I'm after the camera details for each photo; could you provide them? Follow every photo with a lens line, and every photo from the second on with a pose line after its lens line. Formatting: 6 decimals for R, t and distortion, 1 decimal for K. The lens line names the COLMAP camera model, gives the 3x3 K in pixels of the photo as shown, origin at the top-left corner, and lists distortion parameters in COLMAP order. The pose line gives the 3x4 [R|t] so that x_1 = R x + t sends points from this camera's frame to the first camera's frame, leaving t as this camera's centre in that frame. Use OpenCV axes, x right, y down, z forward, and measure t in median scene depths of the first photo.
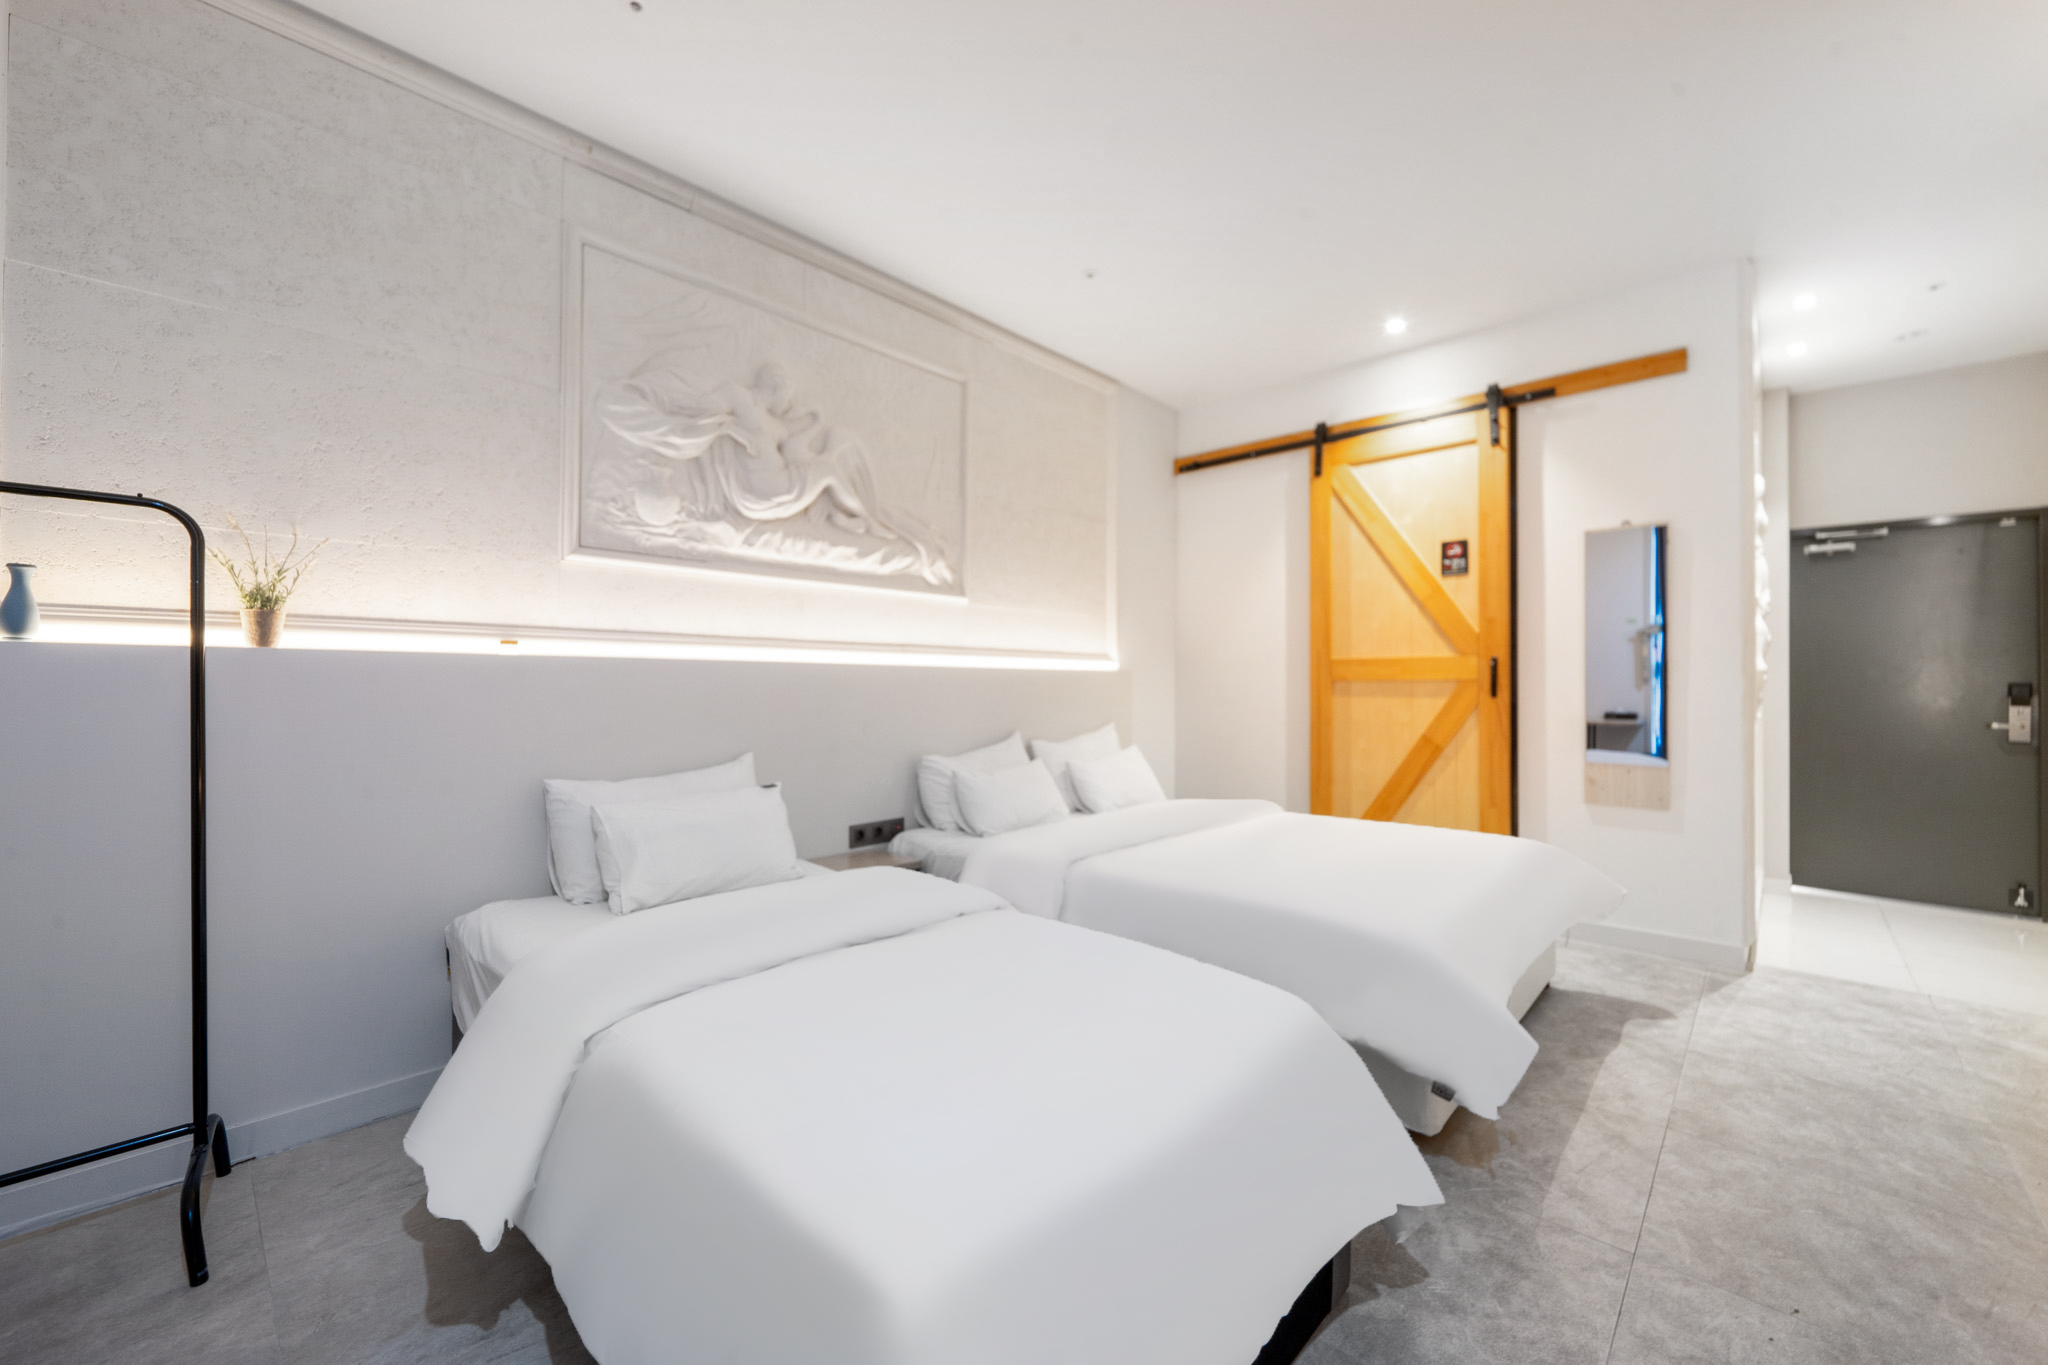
lens RADIAL K [[779.9, 0, 1017.9], [0, 779.9, 675.7], [0, 0, 1]] dist [0.003866, -0.000803]
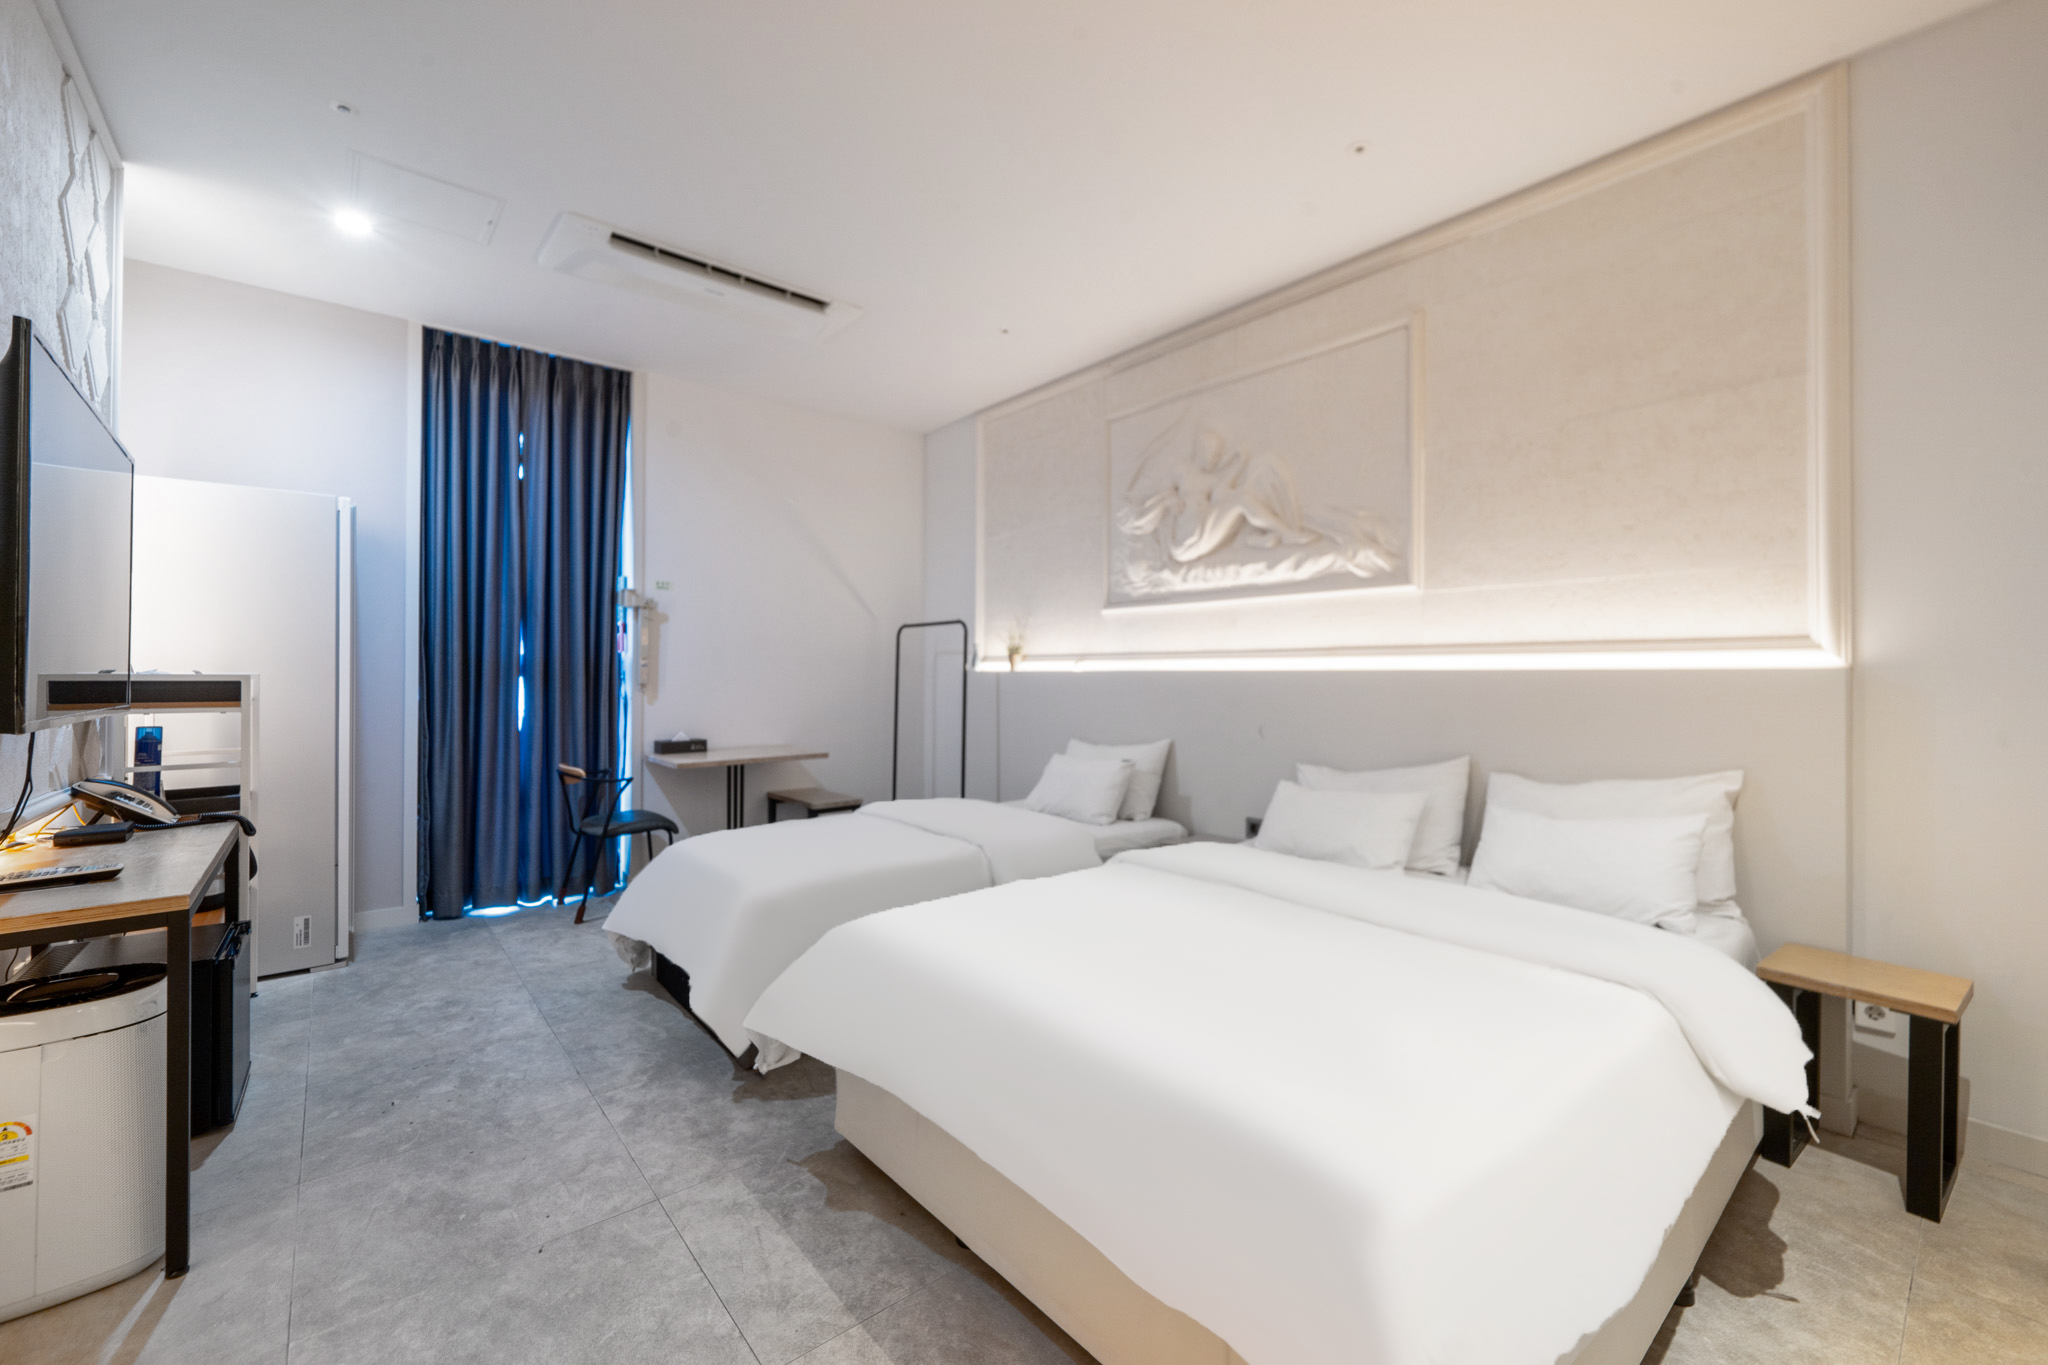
lens RADIAL K [[825.2, 0, 1057.5], [0, 825.2, 663.1], [0, 0, 1]] dist [0.000408, 0.001076]
pose [[-0.078000, -0.024368, -0.996656, 0.945511], [0.000600, 0.999700, -0.024490, 0.002092], [0.996953, -0.002509, -0.077962, 0.811469]]
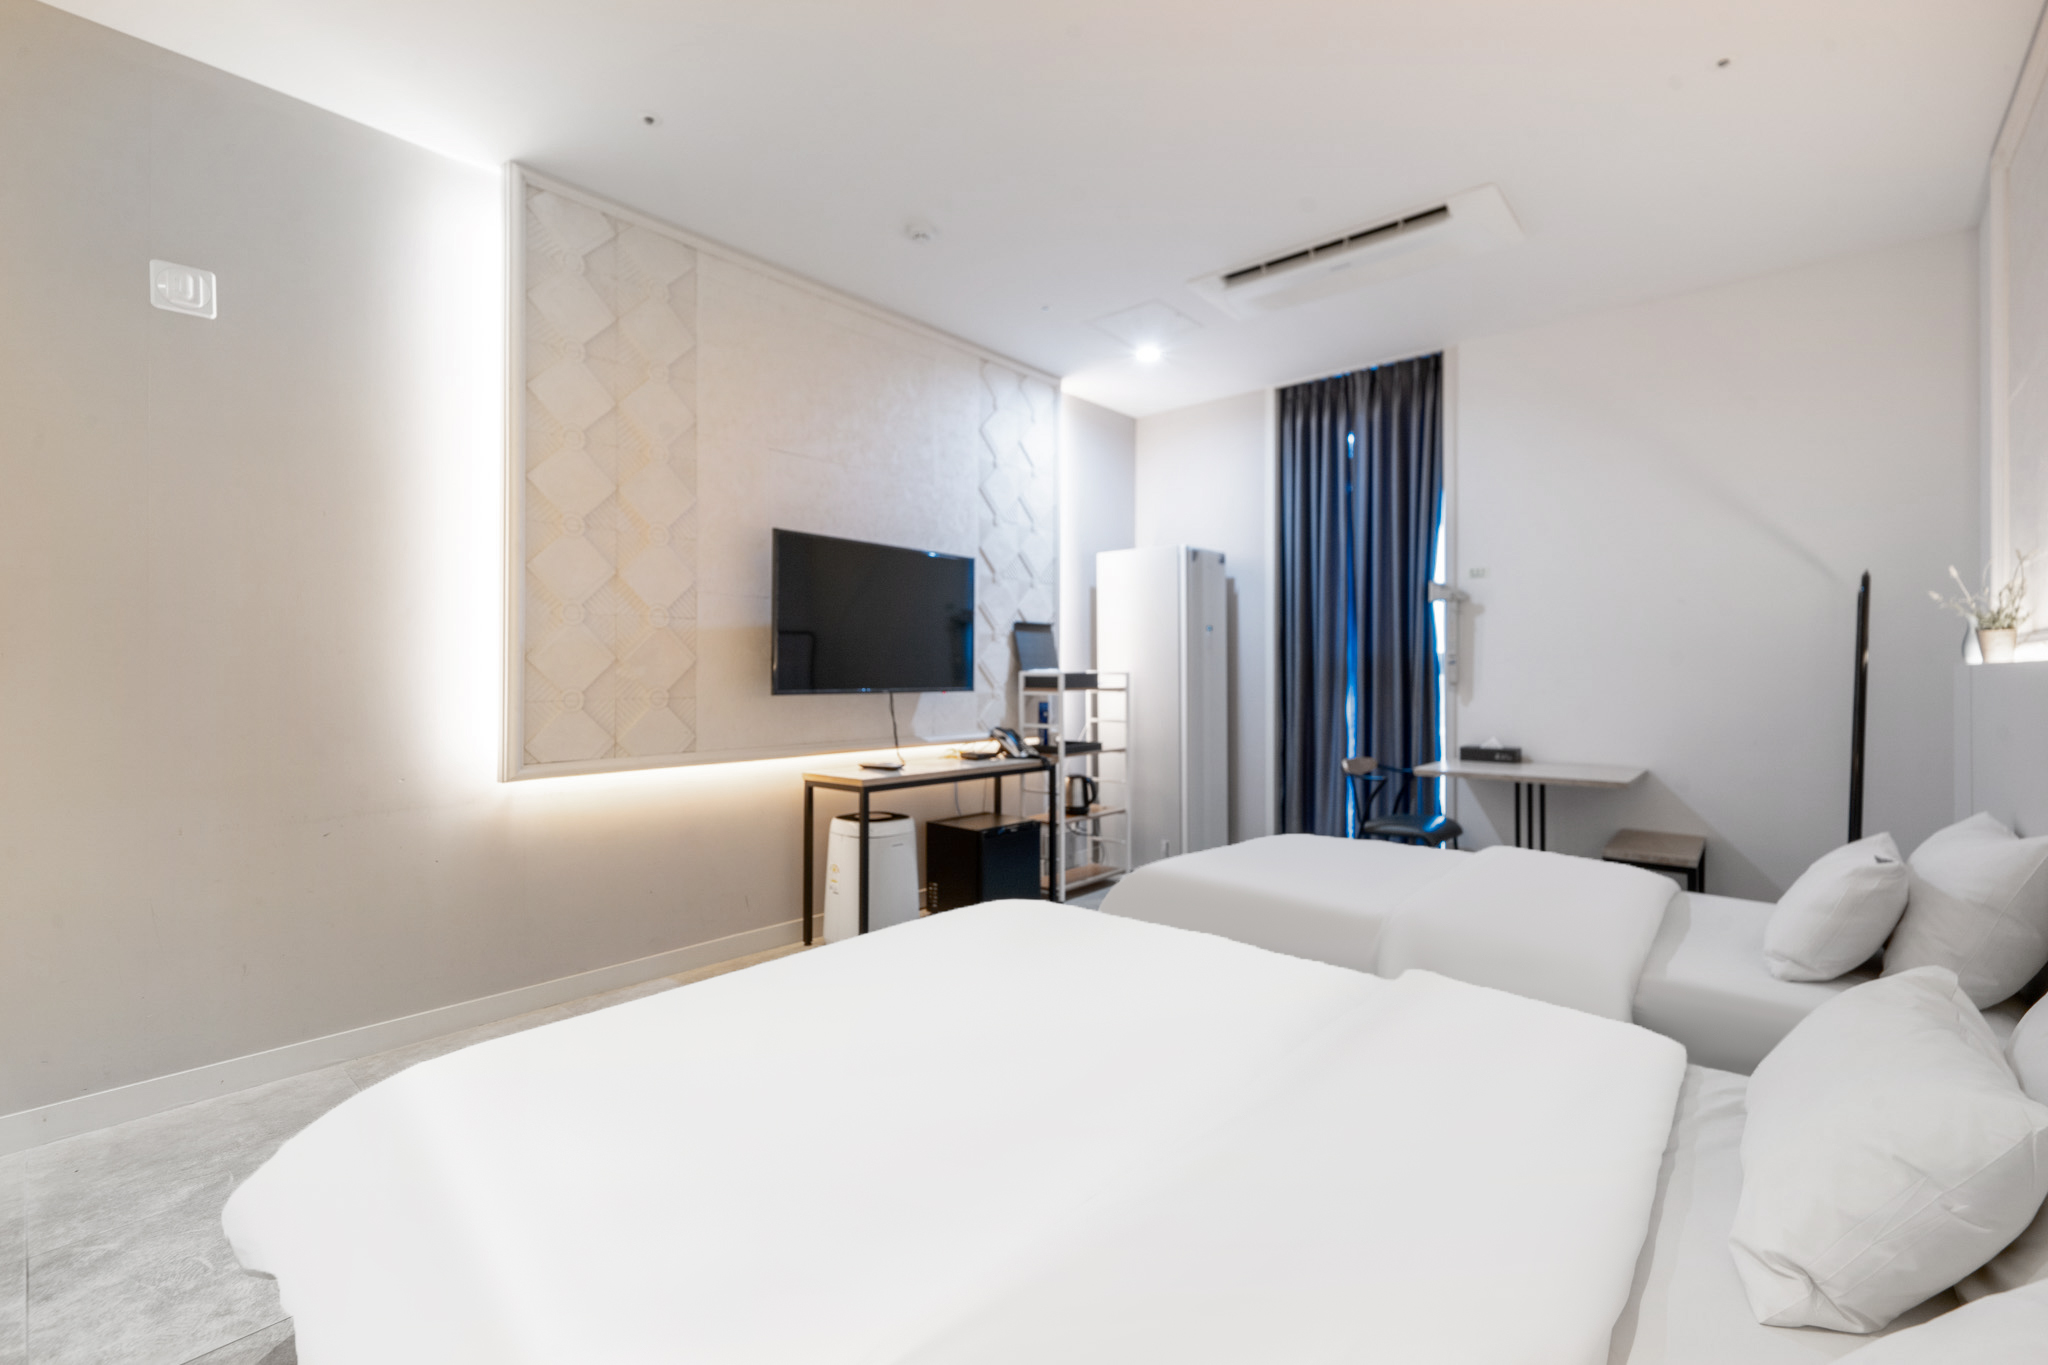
lens RADIAL K [[889.8, 0, 1025.2], [0, 889.8, 668.2], [0, 0, 1]] dist [0.001705, 0.000461]
pose [[-0.999026, -0.010413, -0.042876, 0.320539], [-0.010119, 0.999924, -0.007067, -0.003331], [0.042946, -0.006626, -0.999055, 1.383561]]
